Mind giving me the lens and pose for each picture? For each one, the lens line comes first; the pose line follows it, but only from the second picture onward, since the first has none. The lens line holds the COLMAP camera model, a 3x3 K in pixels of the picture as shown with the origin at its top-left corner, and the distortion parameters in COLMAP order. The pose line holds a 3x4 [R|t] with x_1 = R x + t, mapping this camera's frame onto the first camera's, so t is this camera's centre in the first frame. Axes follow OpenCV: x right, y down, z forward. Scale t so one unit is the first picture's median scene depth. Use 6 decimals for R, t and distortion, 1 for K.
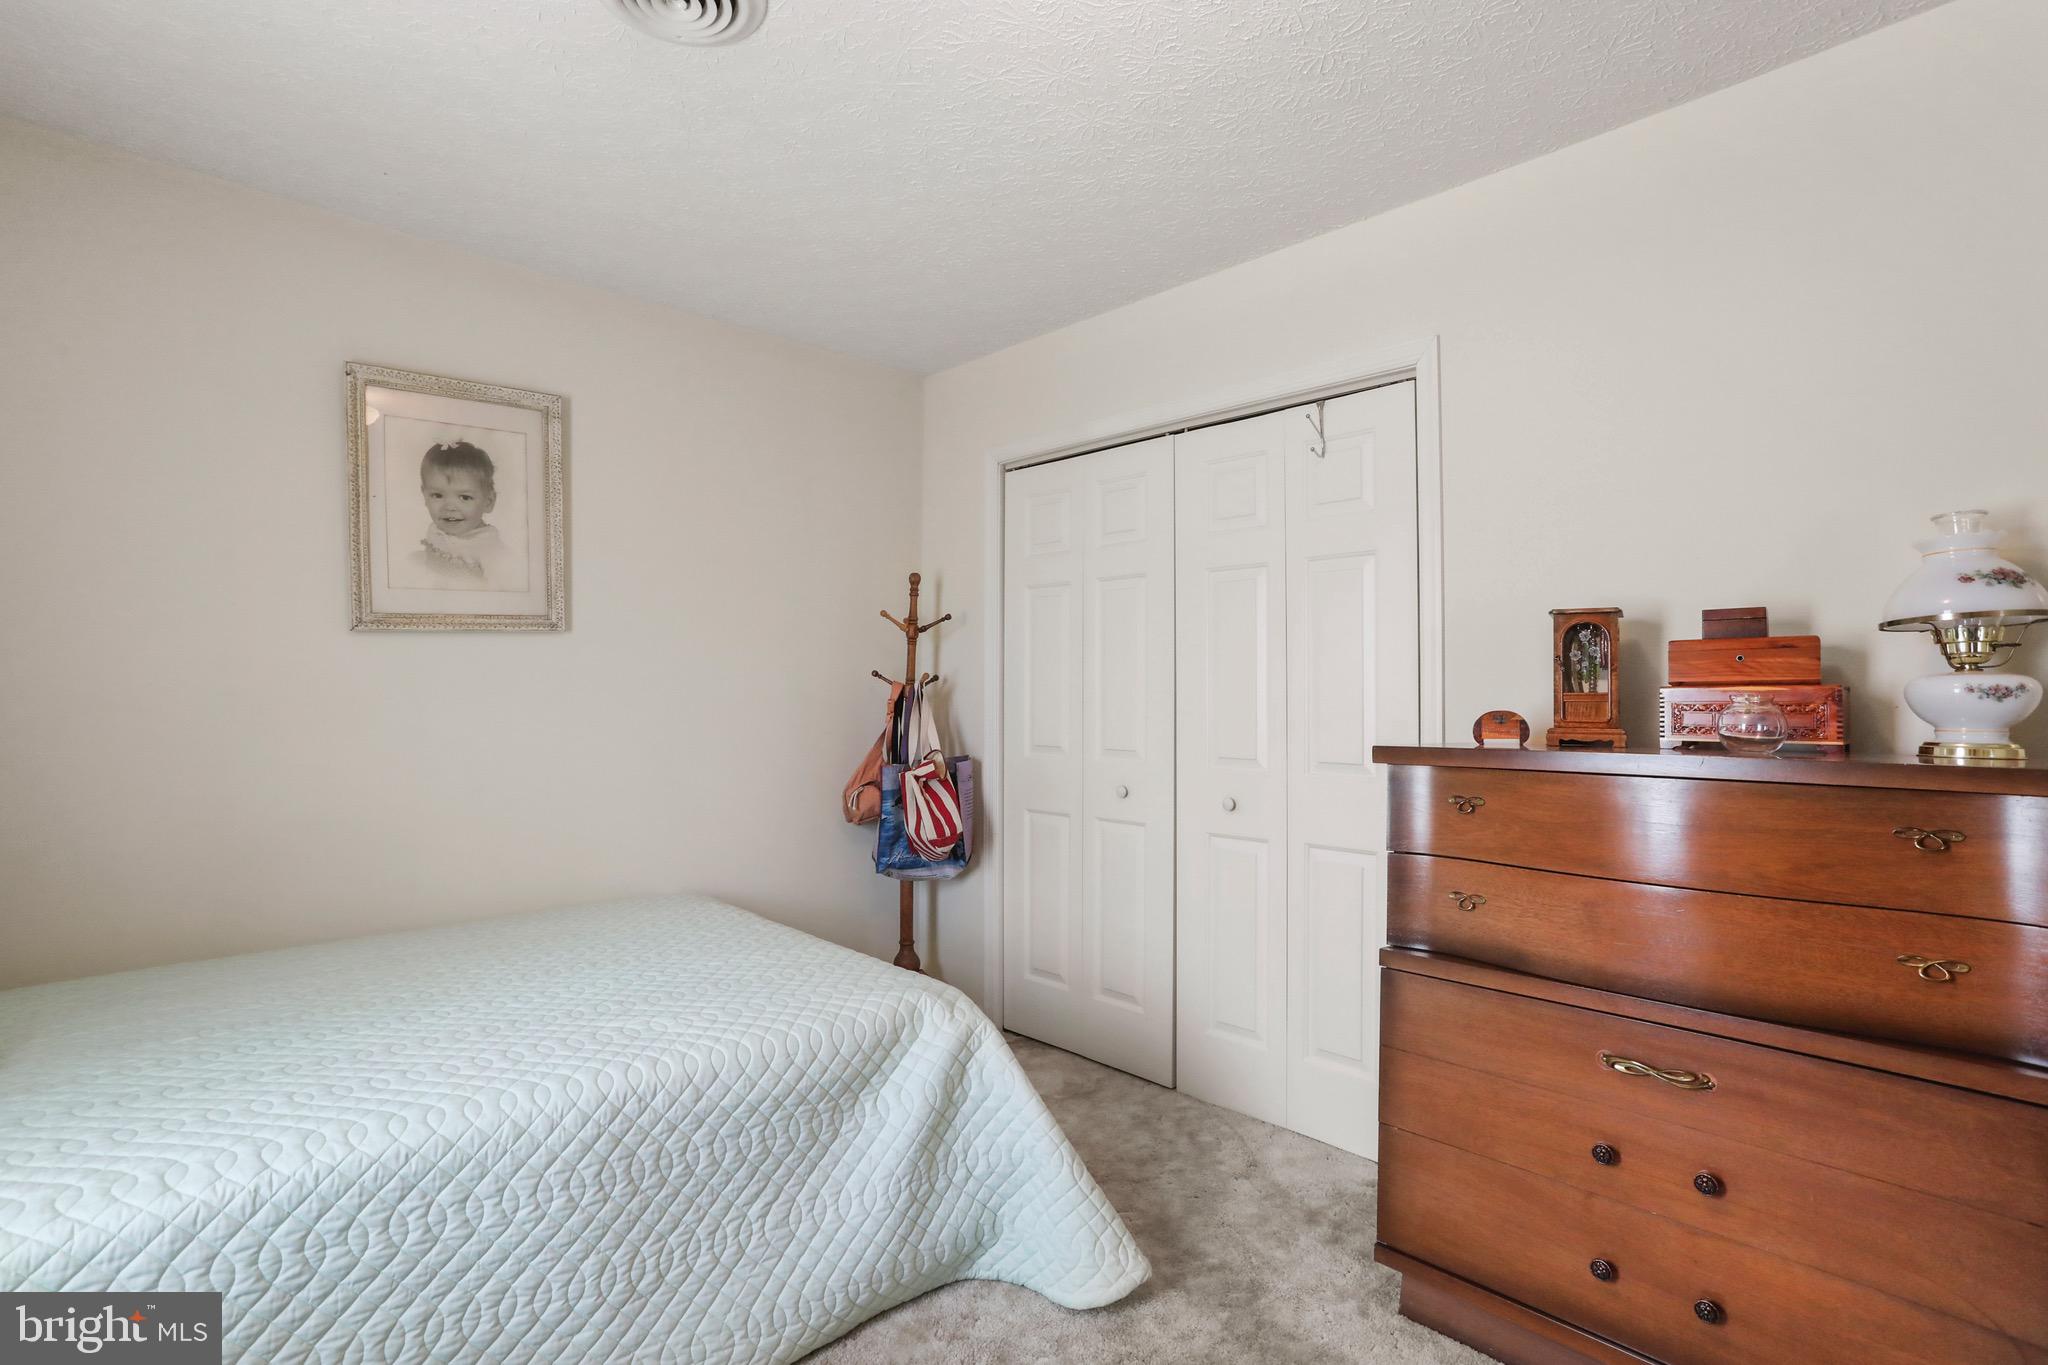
lens RADIAL K [[1020.6, 0, 1023.8], [0, 1020.6, 680.4], [0, 0, 1]] dist [-0.005692, 0.001983]
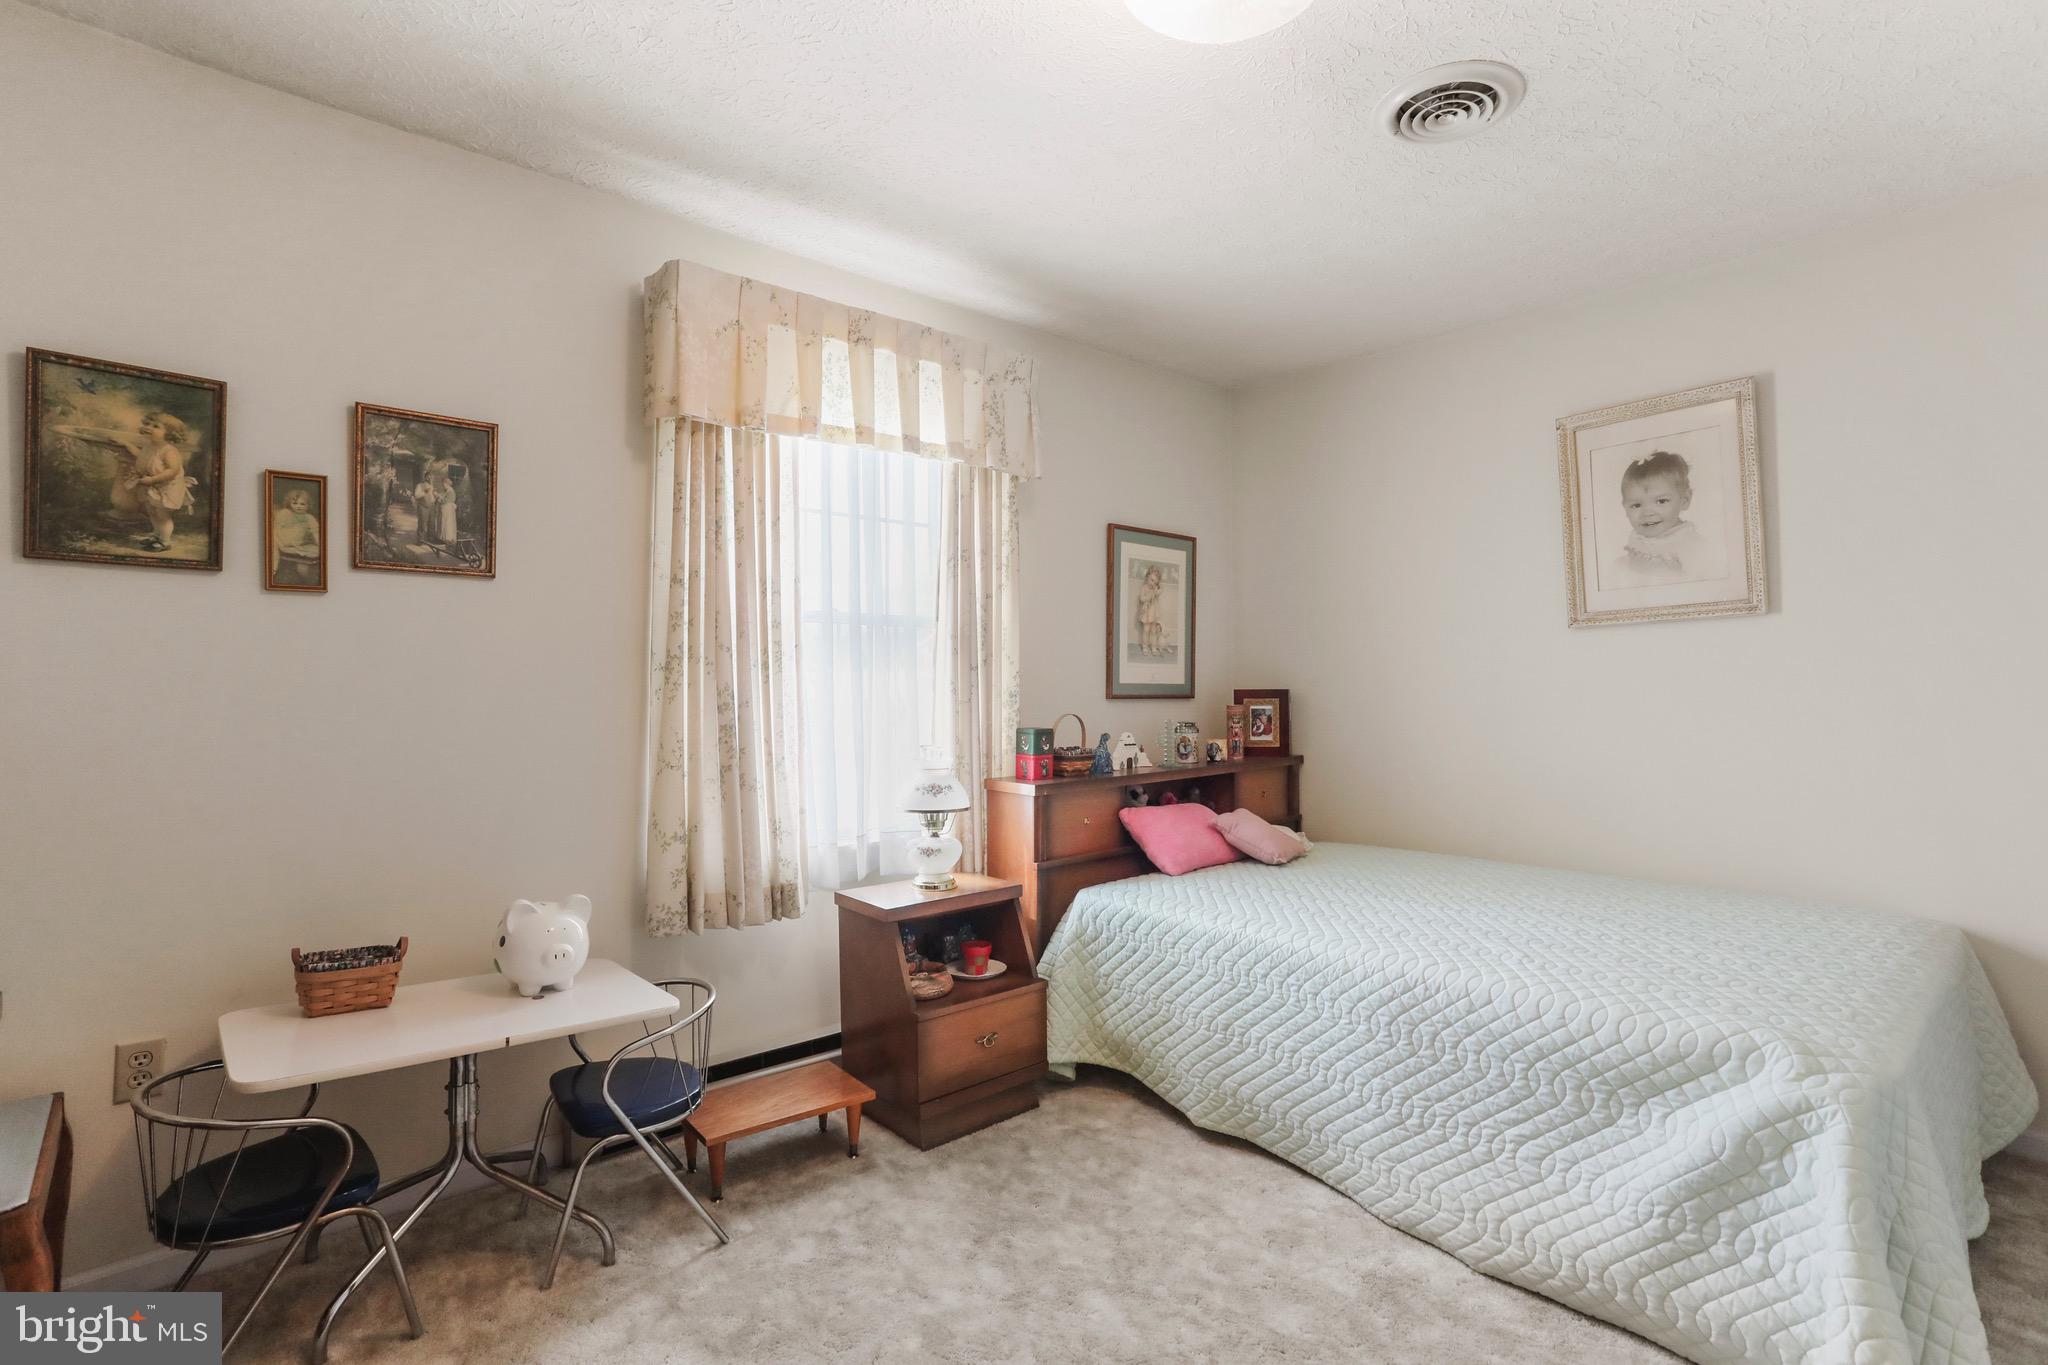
lens RADIAL K [[1020.6, 0, 1024.8], [0, 1020.6, 688.6], [0, 0, 1]] dist [-0.005692, 0.001983]
pose [[-0.056734, 0.001662, -0.998388, 0.704179], [0.014232, 0.999898, 0.000856, 0.016759], [0.998288, -0.014161, -0.056752, 0.425292]]
